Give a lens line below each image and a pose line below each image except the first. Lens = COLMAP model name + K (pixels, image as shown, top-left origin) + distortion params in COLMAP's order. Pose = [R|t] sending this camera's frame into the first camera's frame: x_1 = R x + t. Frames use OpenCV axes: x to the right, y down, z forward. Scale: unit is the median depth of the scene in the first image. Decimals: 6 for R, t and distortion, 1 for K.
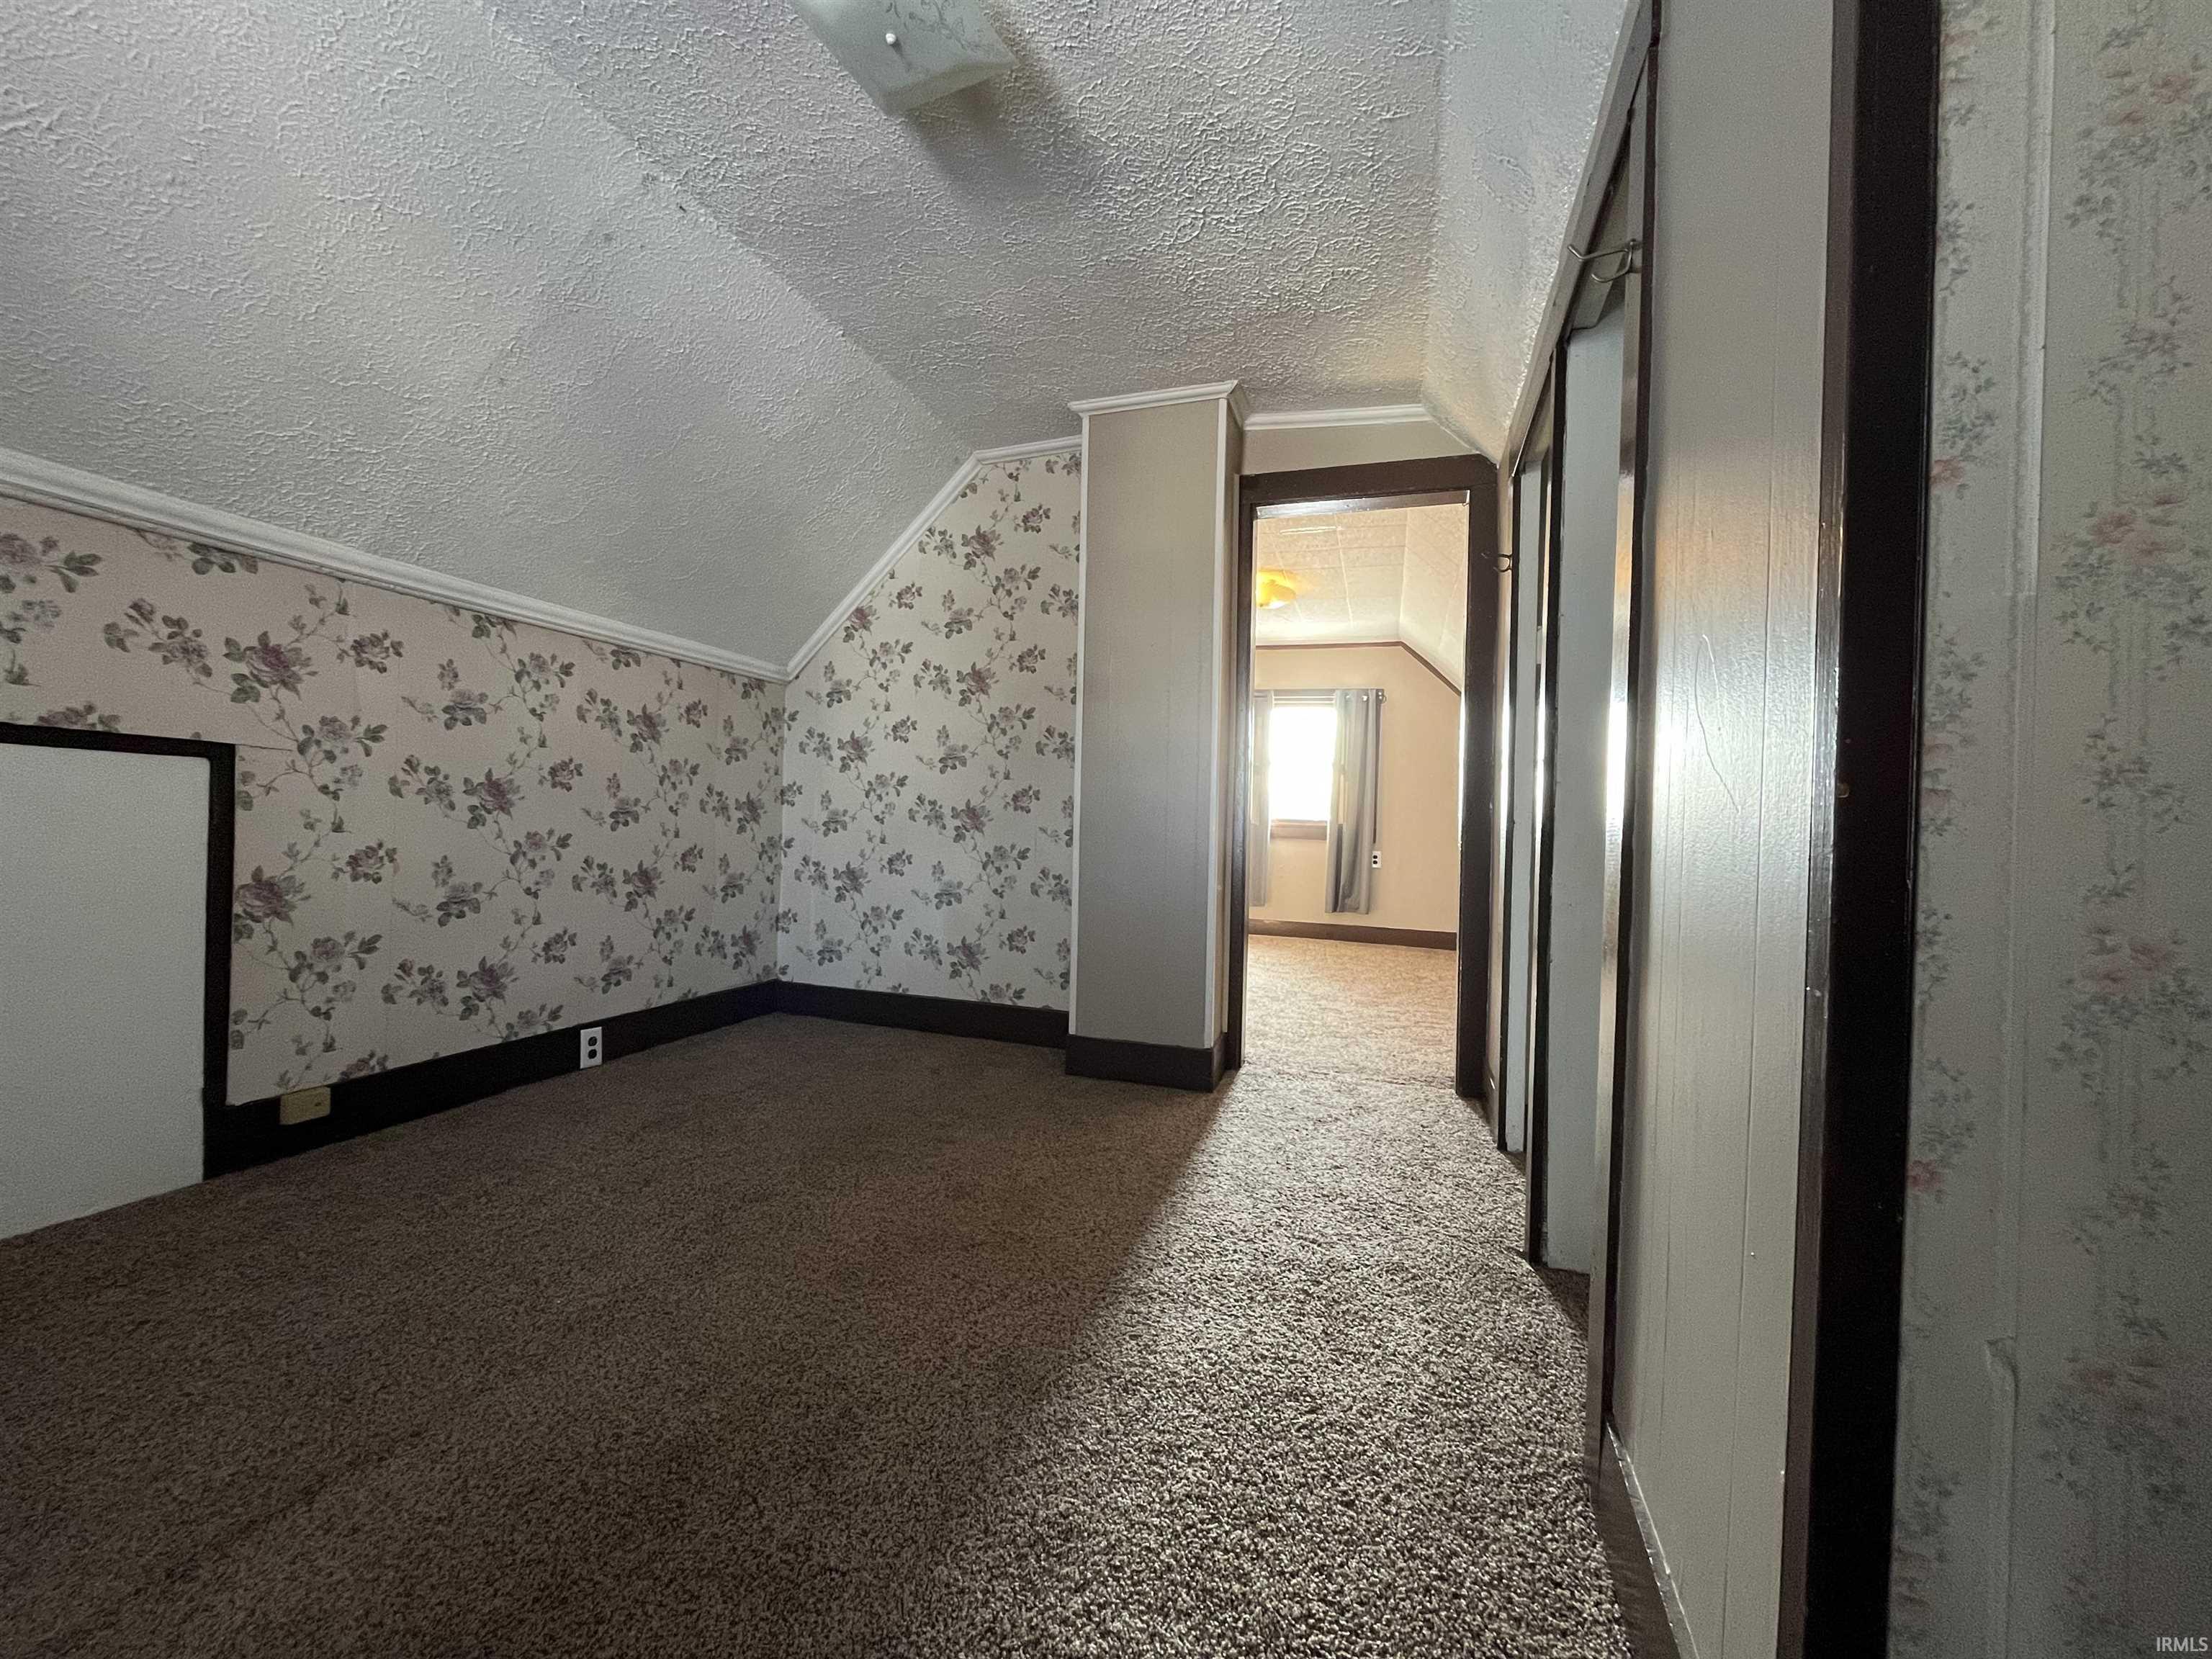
lens RADIAL K [[892.5, 0, 1104.9], [0, 892.5, 833.1], [0, 0, 1]] dist [-0.002532, -0.000477]
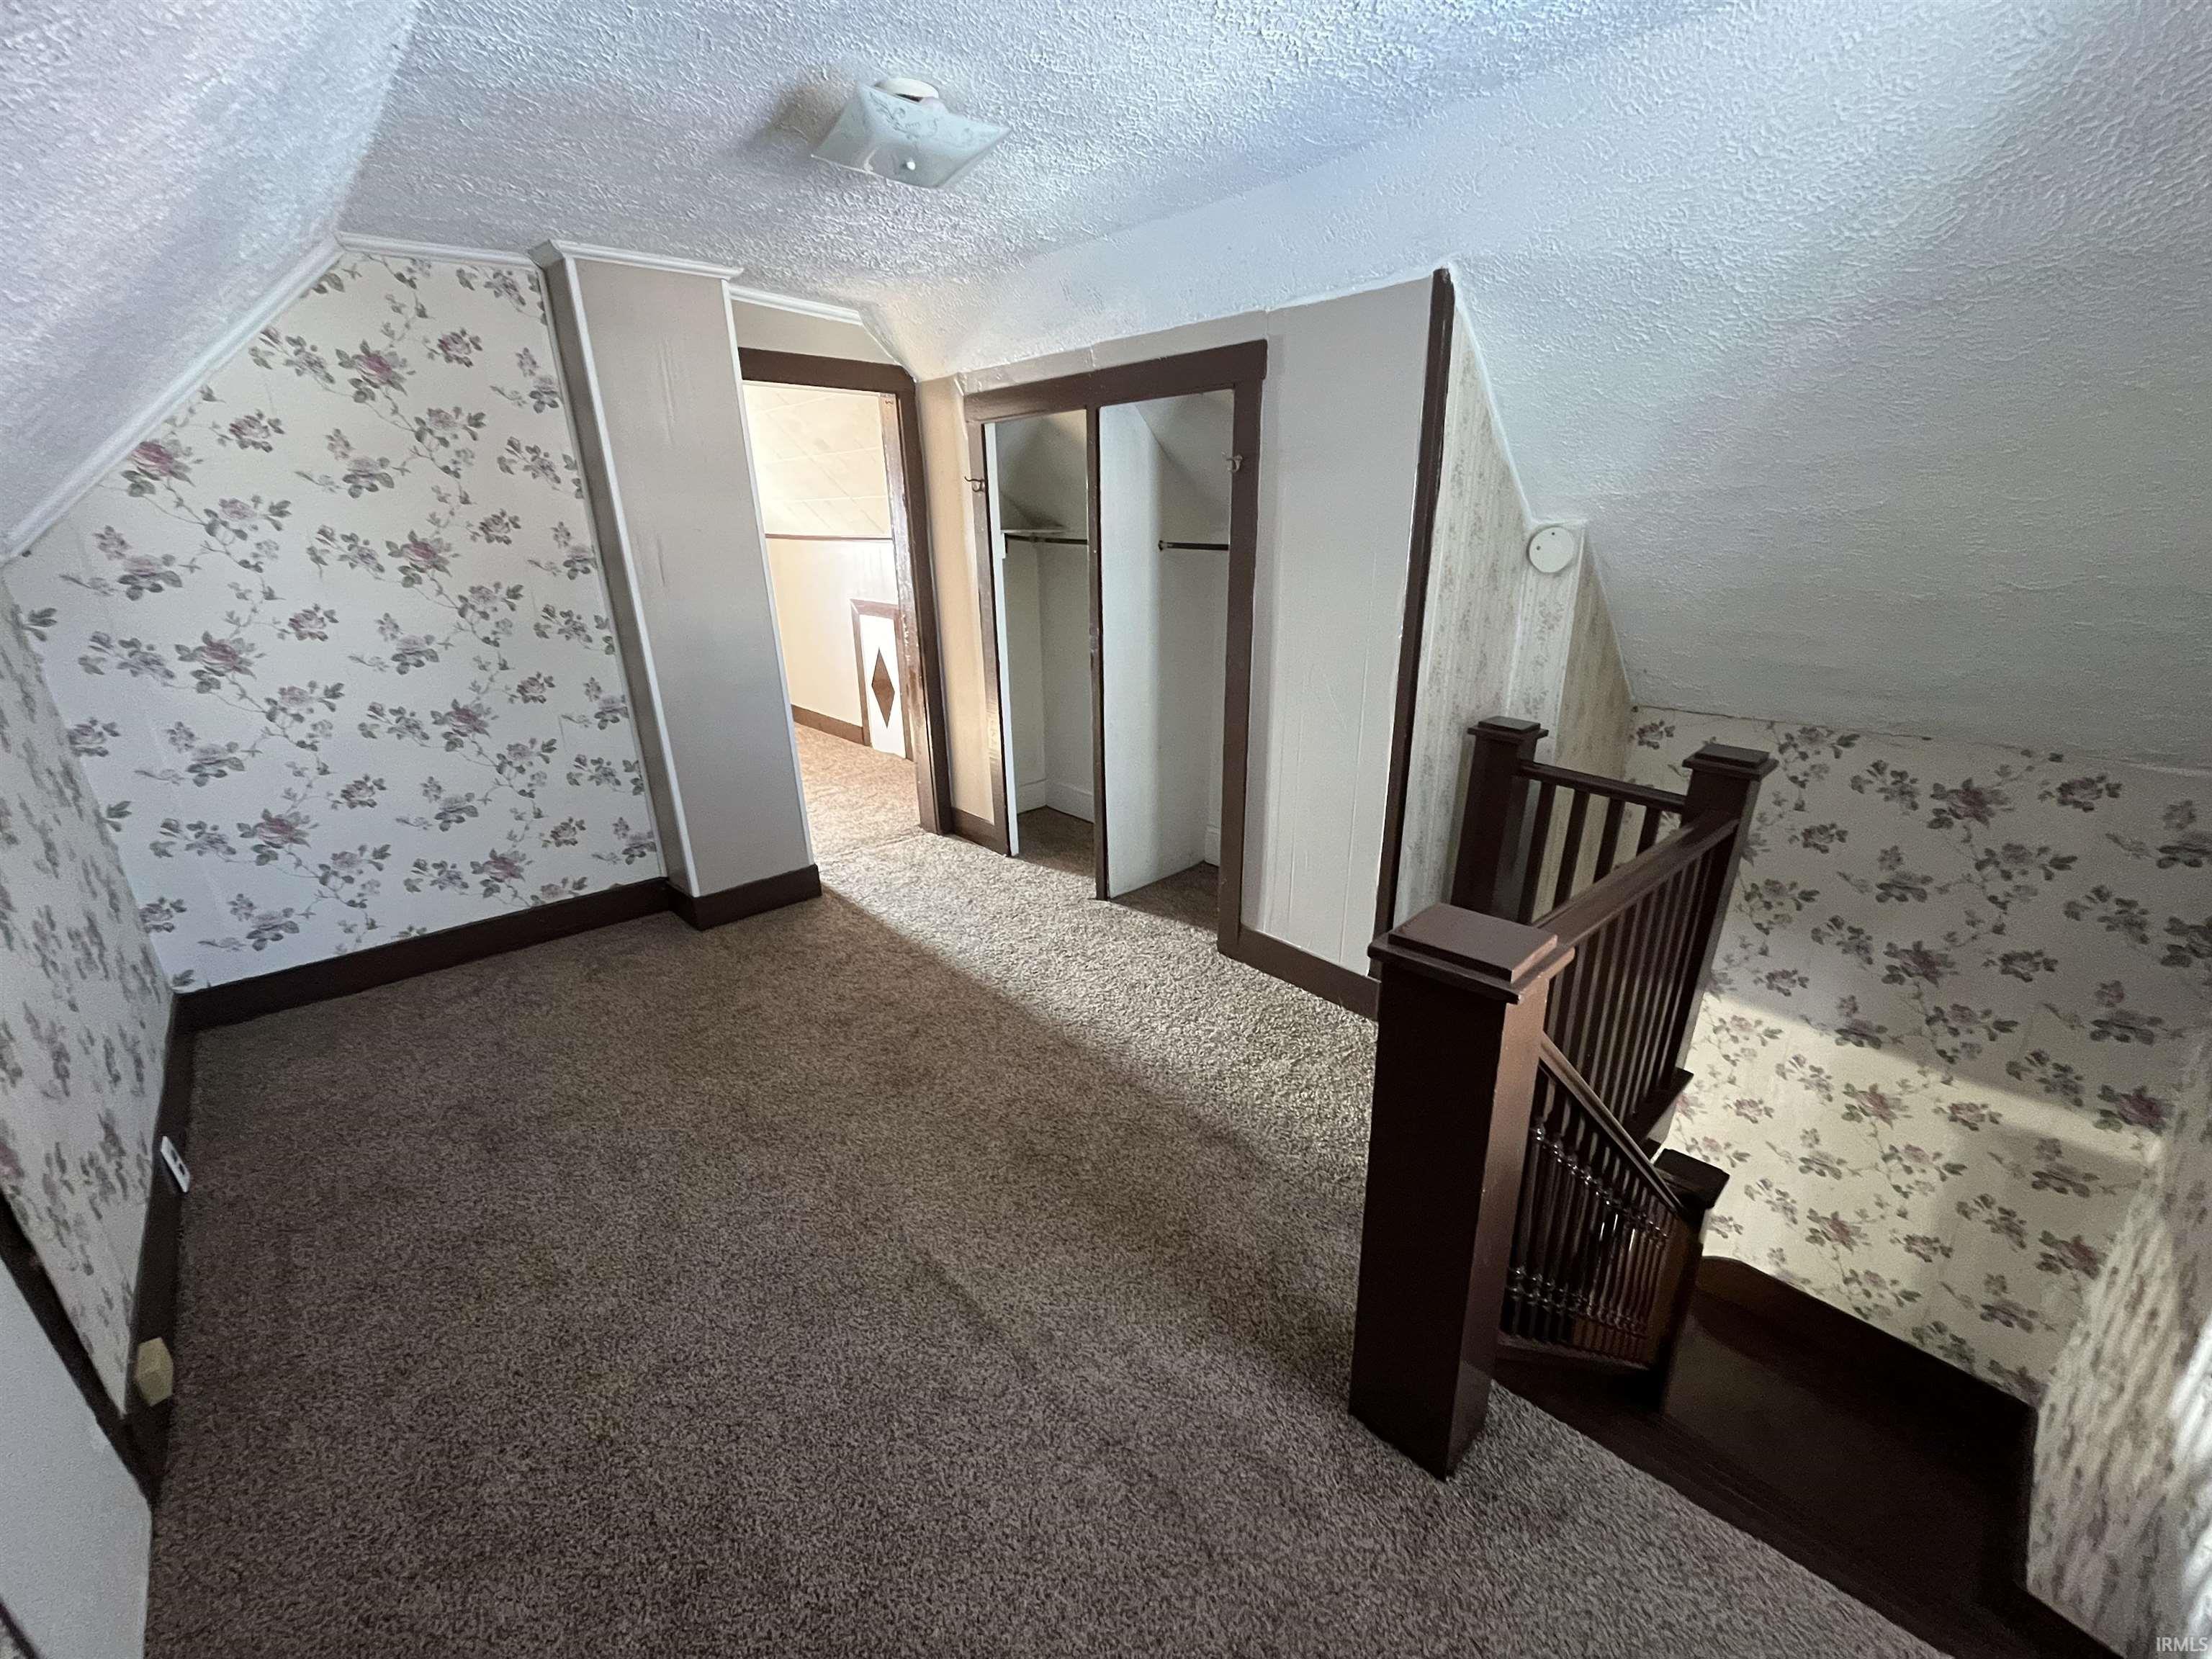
lens RADIAL K [[892.5, 0, 1104.9], [0, 892.5, 833.1], [0, 0, 1]] dist [-0.002532, -0.000477]
pose [[0.489071, -0.323685, 0.809962, -0.661052], [0.037413, 0.935525, 0.351273, -0.221466], [-0.871441, -0.141494, 0.469648, 0.038217]]
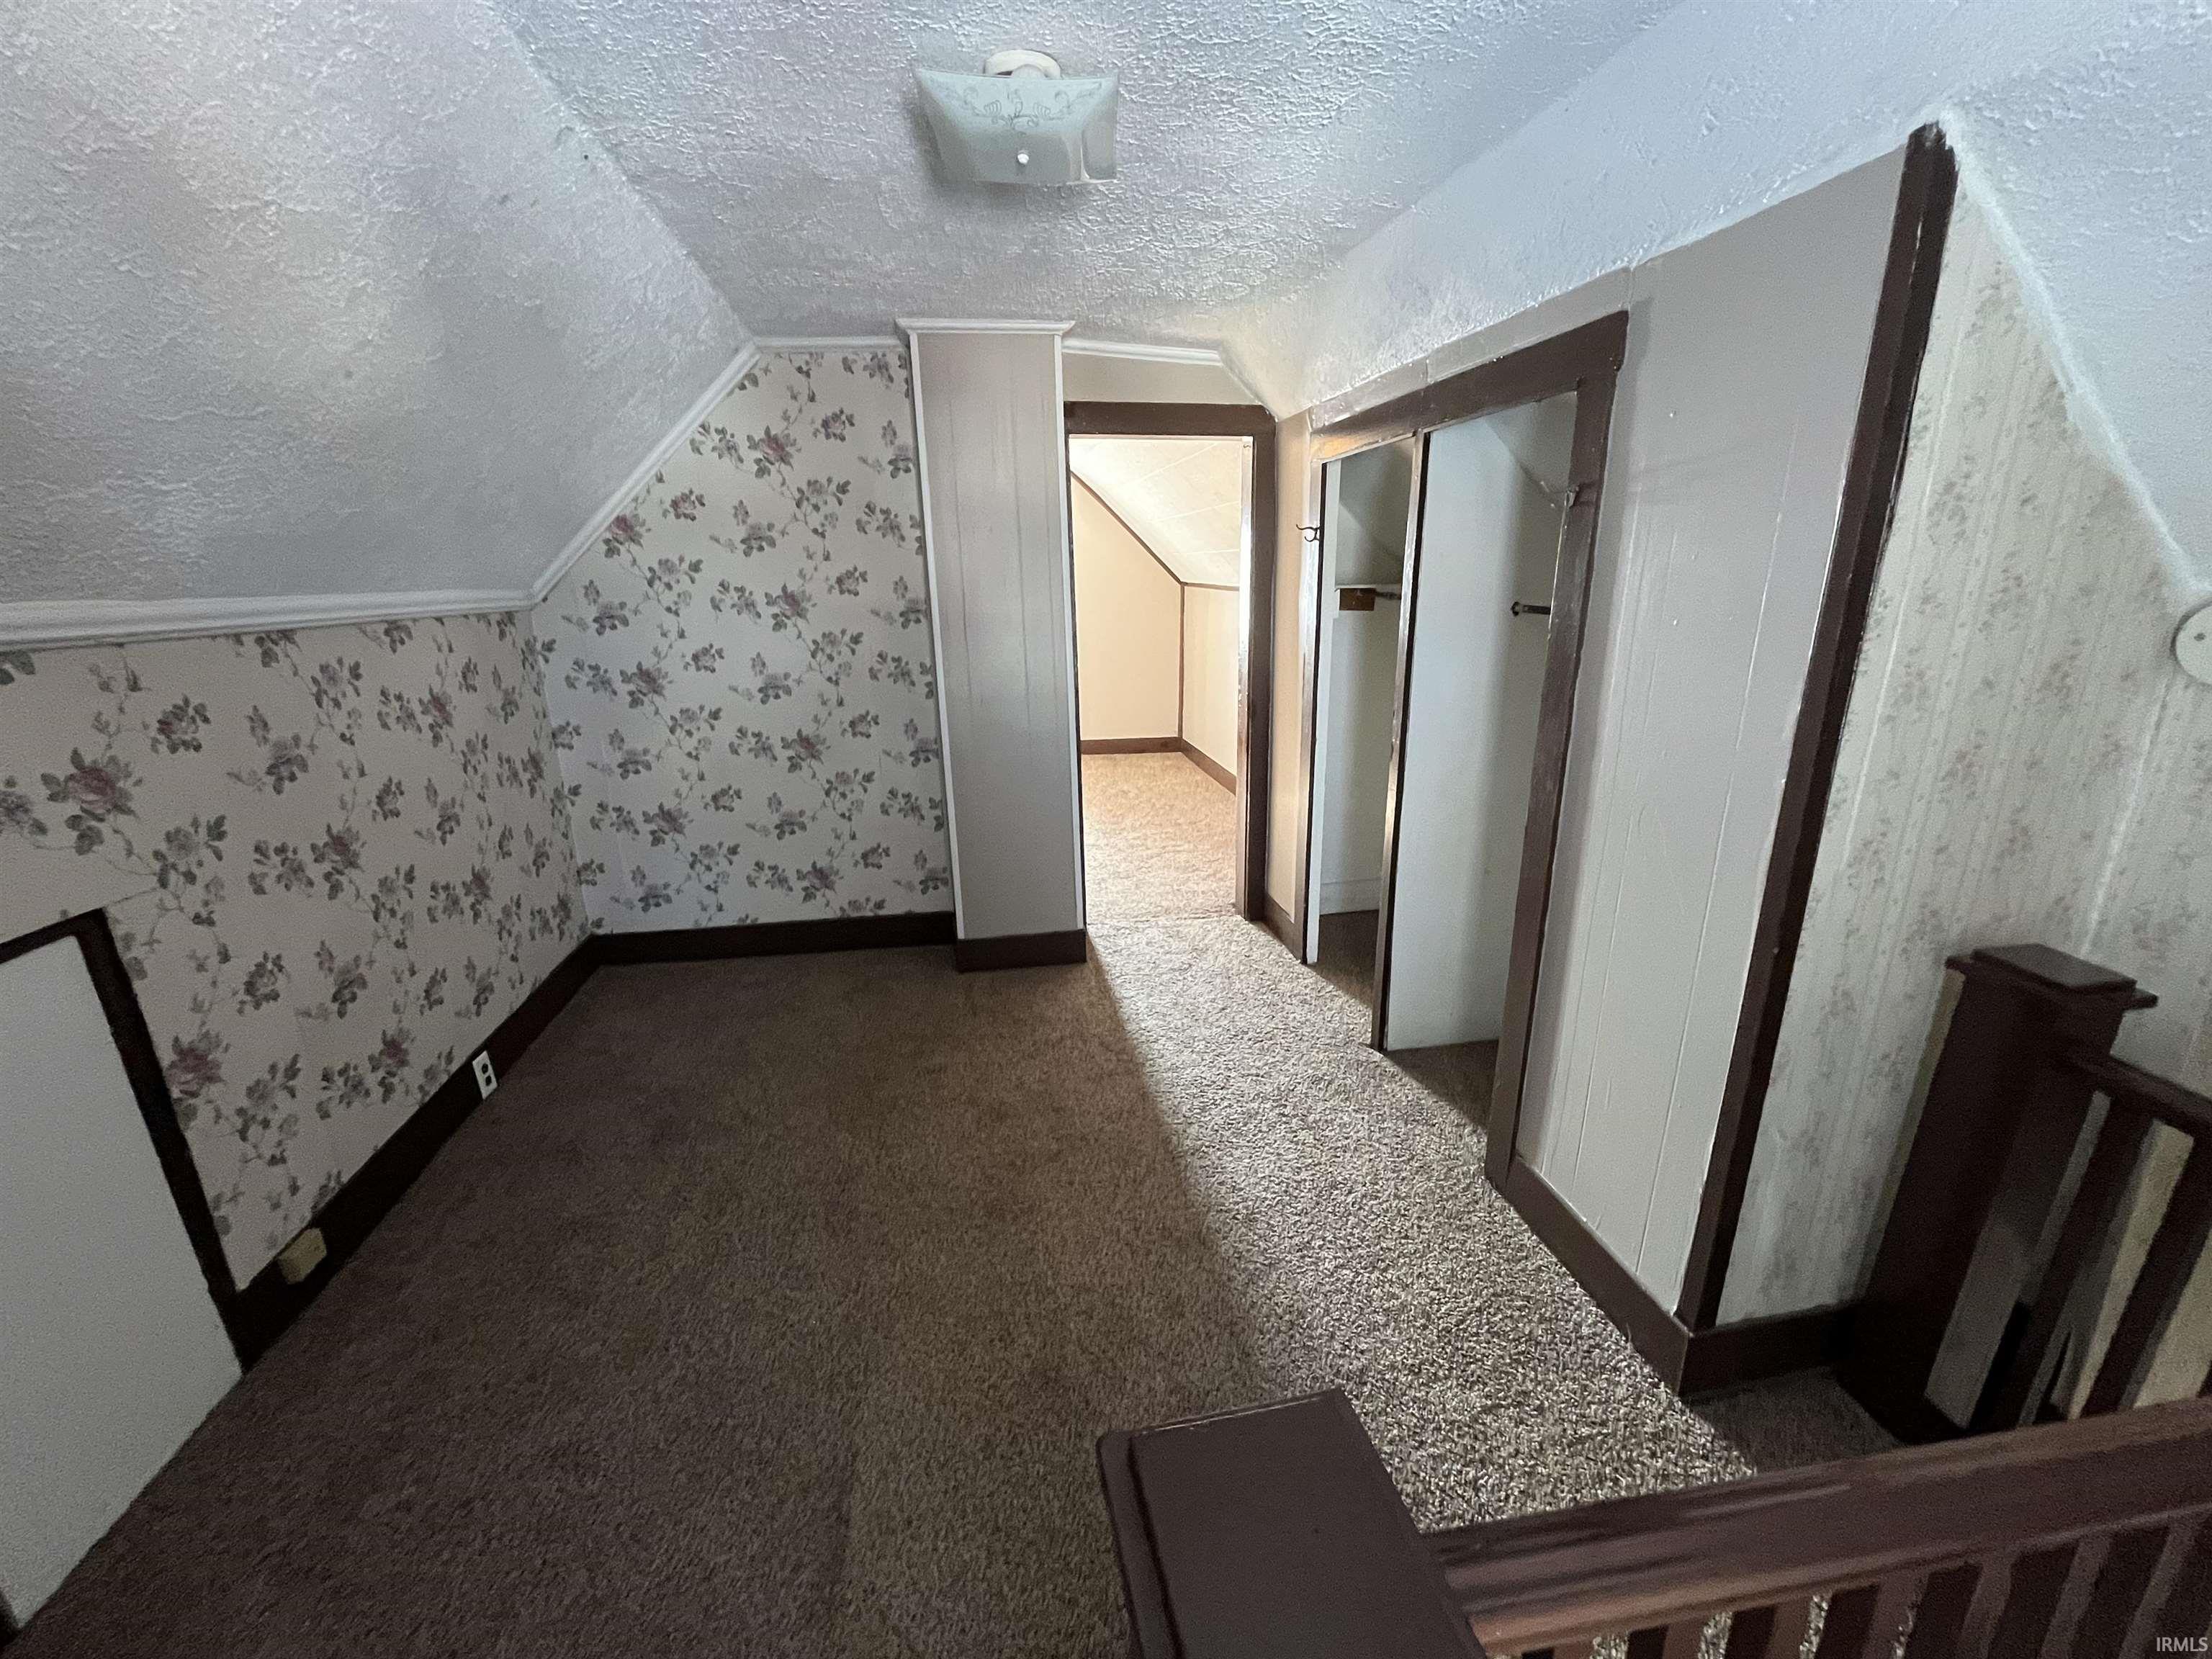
lens RADIAL K [[892.5, 0, 1104.9], [0, 892.5, 833.1], [0, 0, 1]] dist [-0.002532, -0.000477]
pose [[0.883574, -0.172111, 0.435517, -0.344357], [0.046570, 0.957696, 0.283988, -0.216941], [-0.465971, -0.230643, 0.854210, -0.027831]]
